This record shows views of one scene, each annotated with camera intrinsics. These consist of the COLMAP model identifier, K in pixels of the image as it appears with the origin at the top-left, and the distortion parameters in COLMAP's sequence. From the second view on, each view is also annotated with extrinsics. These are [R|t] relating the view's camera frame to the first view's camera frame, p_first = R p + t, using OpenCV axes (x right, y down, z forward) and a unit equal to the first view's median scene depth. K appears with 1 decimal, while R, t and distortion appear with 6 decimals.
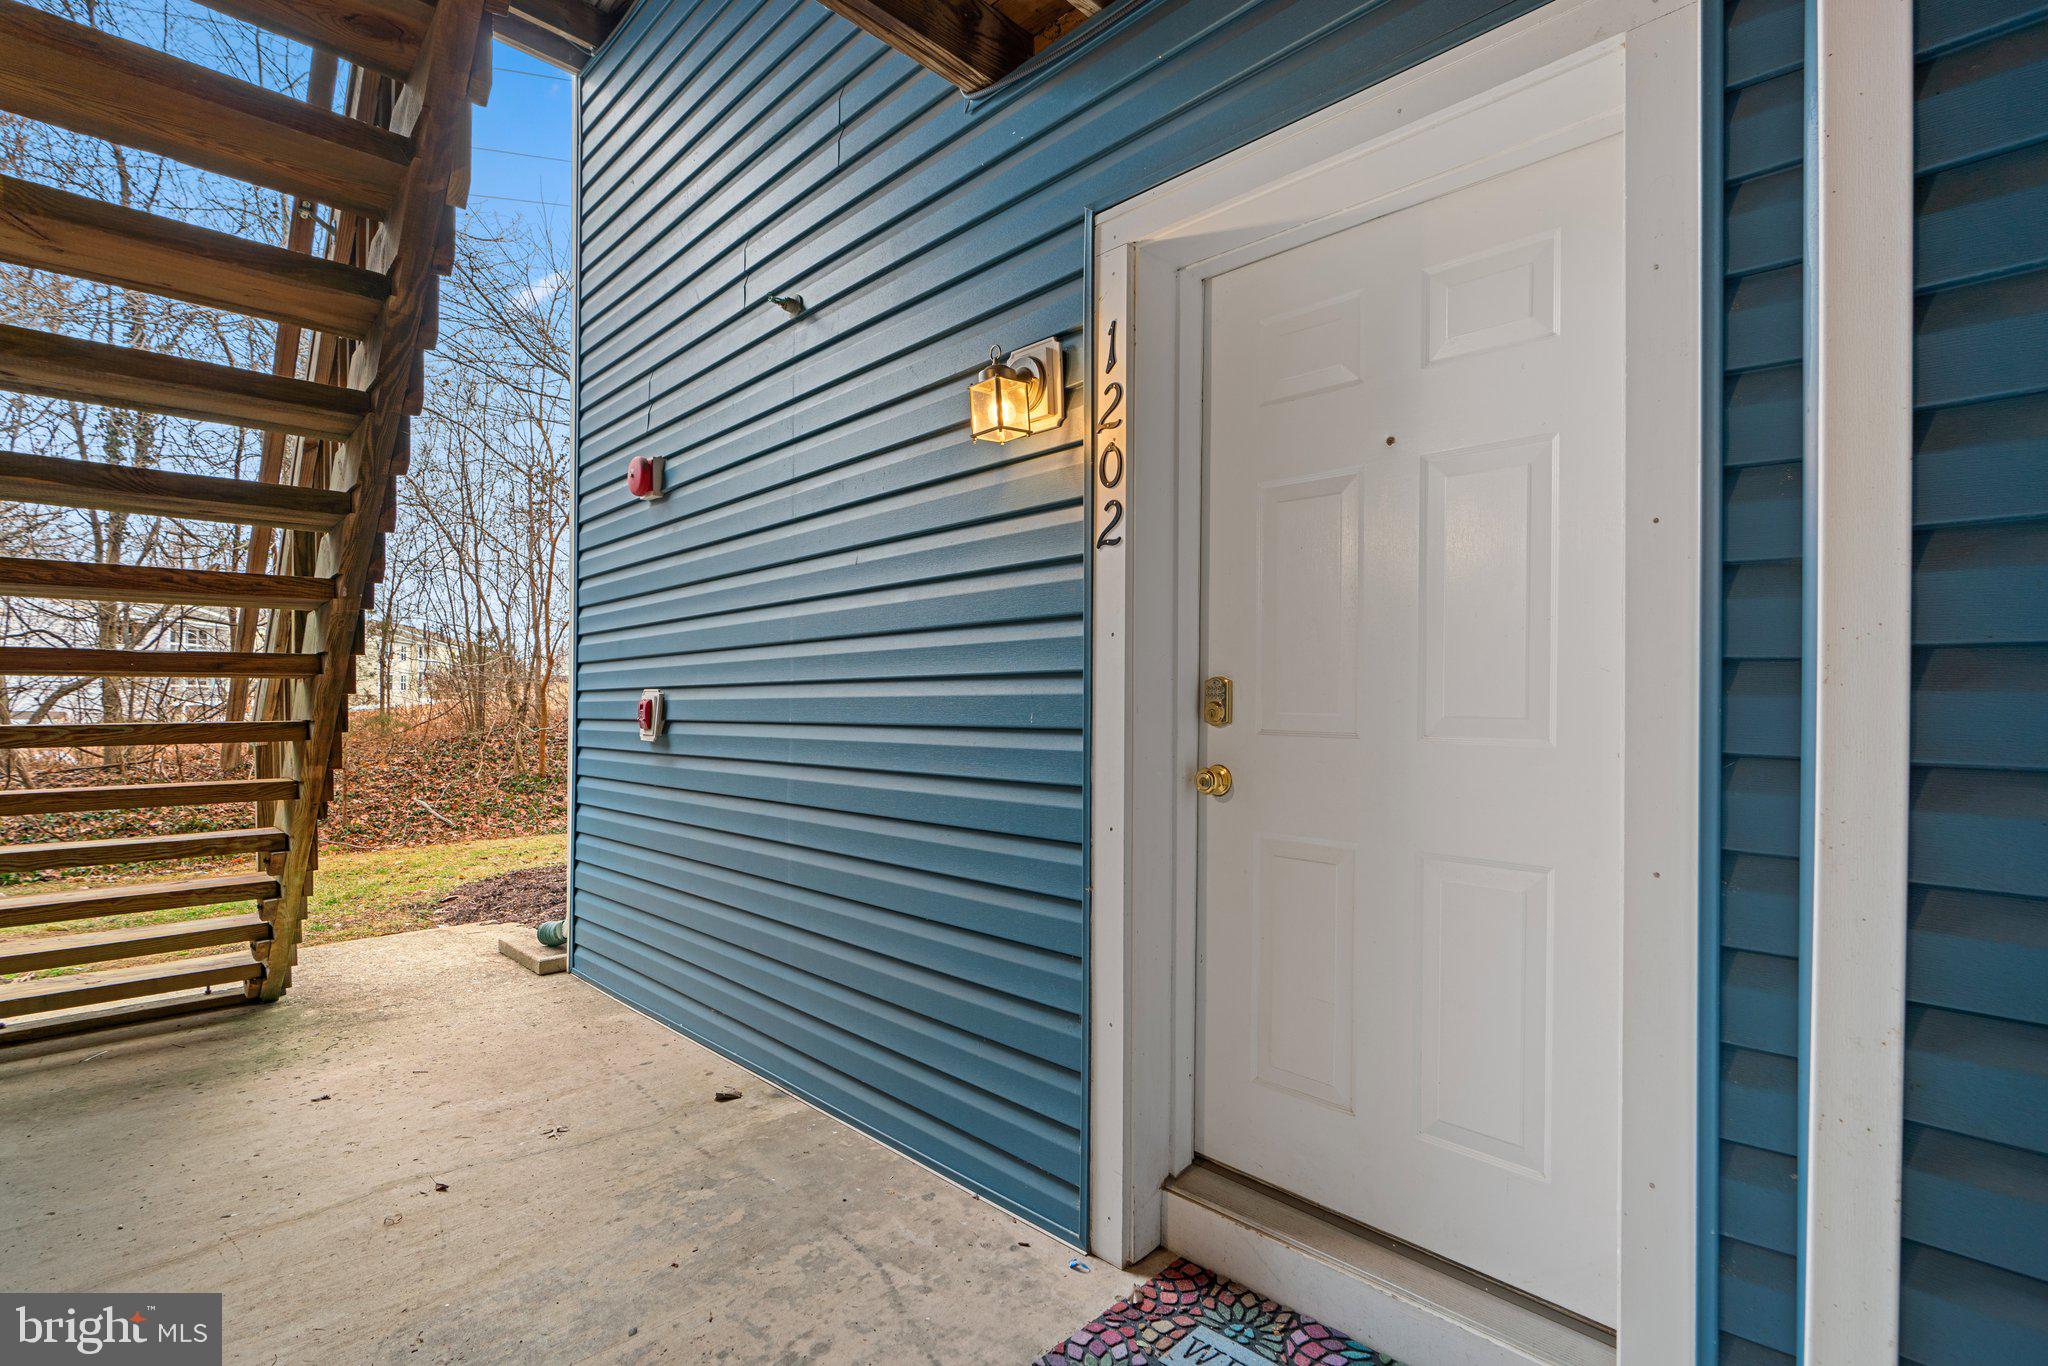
lens RADIAL K [[924.4, 0, 1023.7], [0, 924.4, 690.7], [0, 0, 1]] dist [-0.006815, 0.001167]
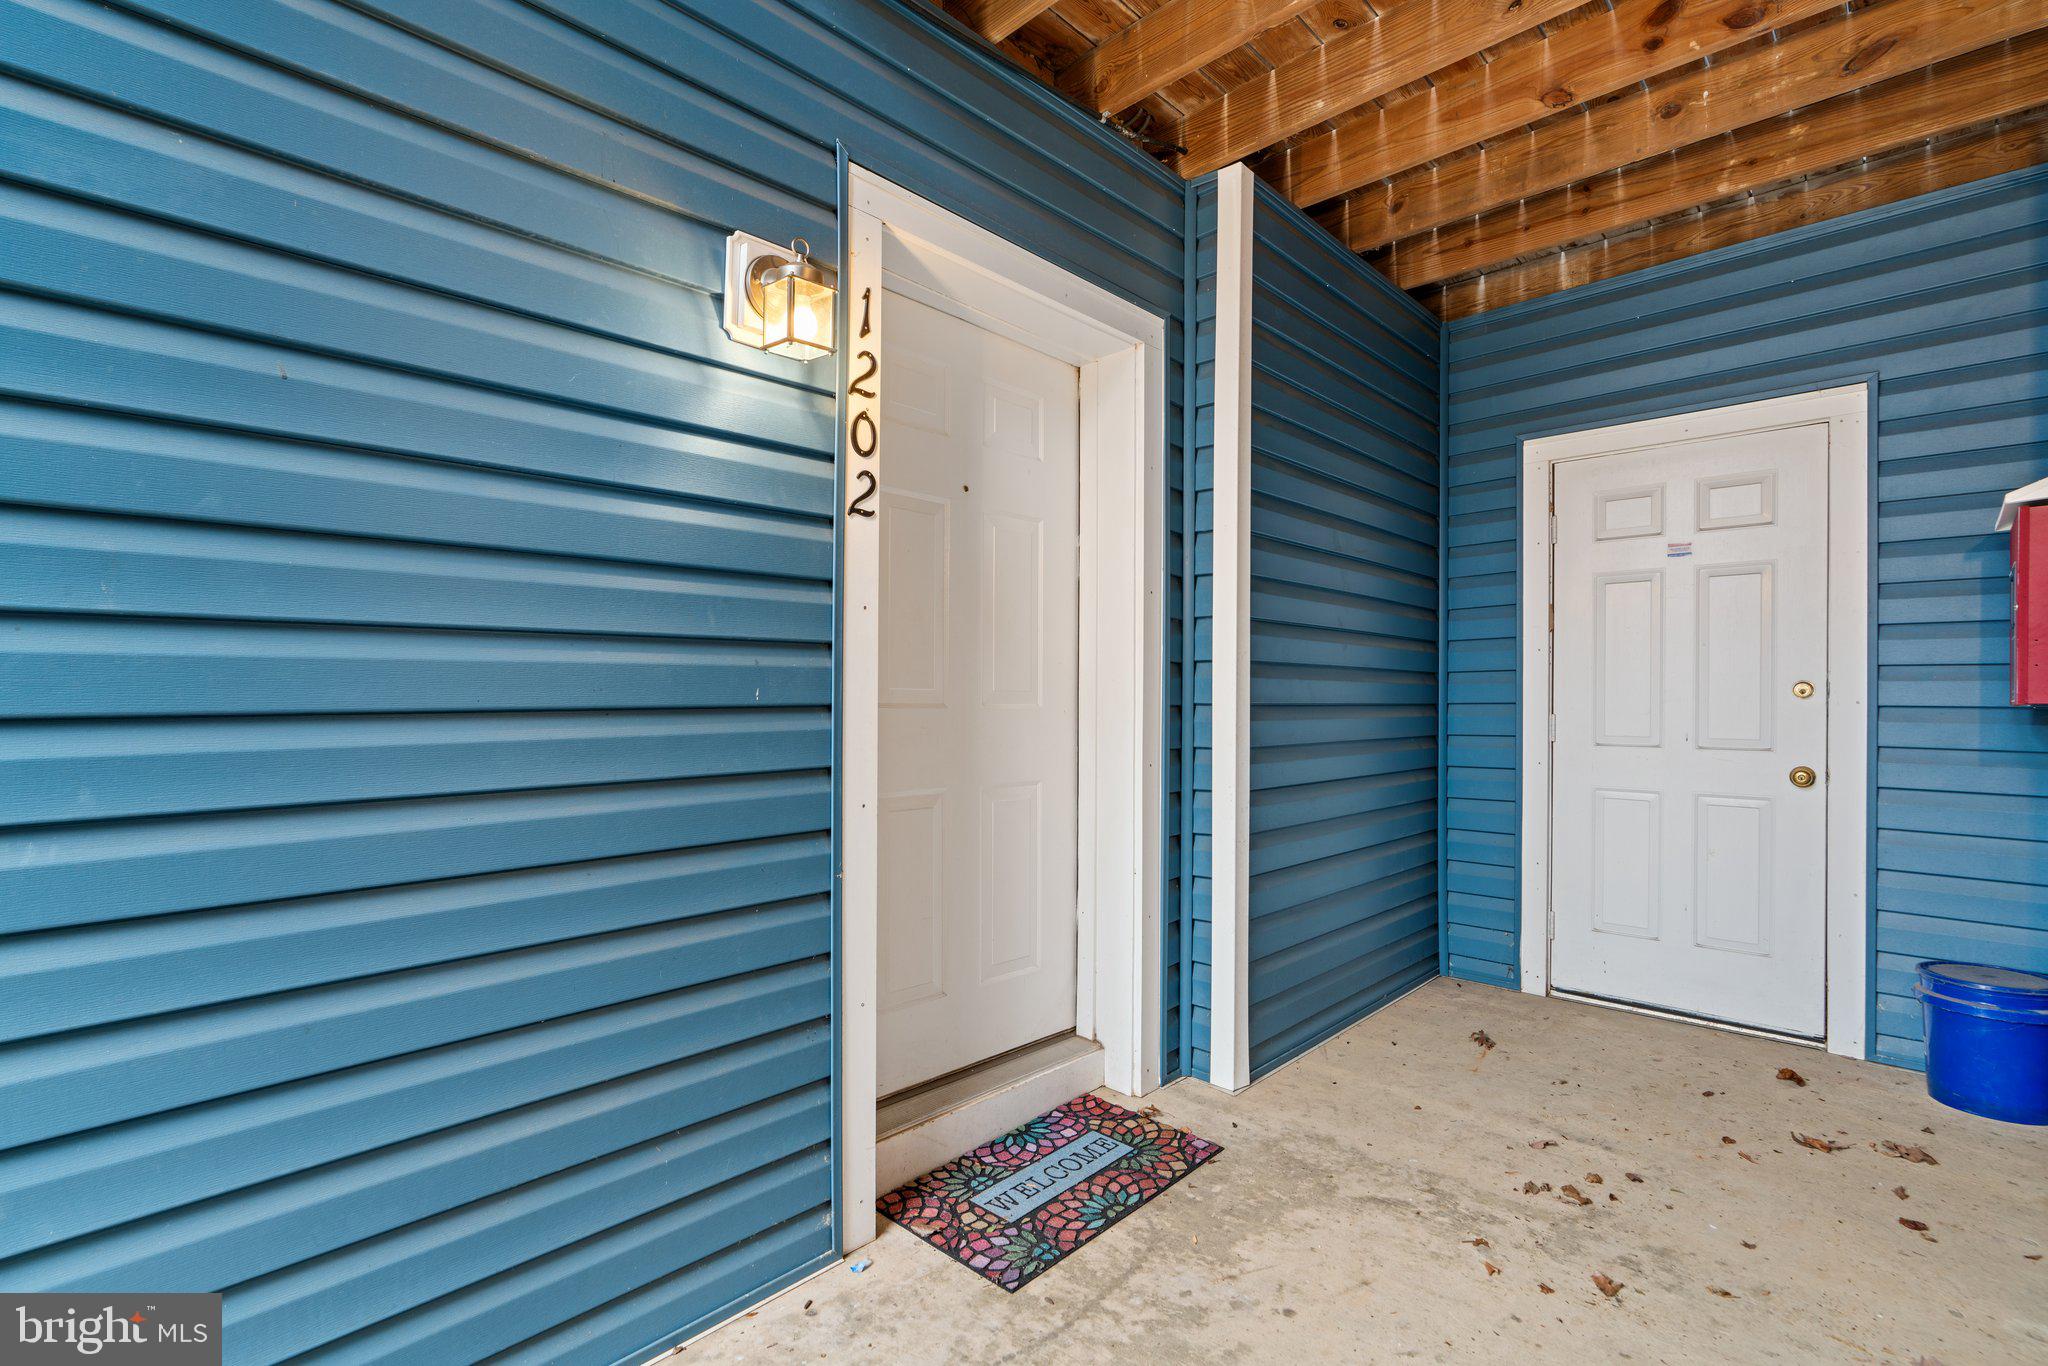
lens RADIAL K [[924.4, 0, 1023.7], [0, 924.4, 690.7], [0, 0, 1]] dist [-0.006815, 0.001167]
pose [[0.003246, -0.002735, 0.999991, -0.882028], [-0.014552, 0.999890, 0.002782, 0.021864], [-0.999889, -0.014561, 0.003206, 0.825054]]
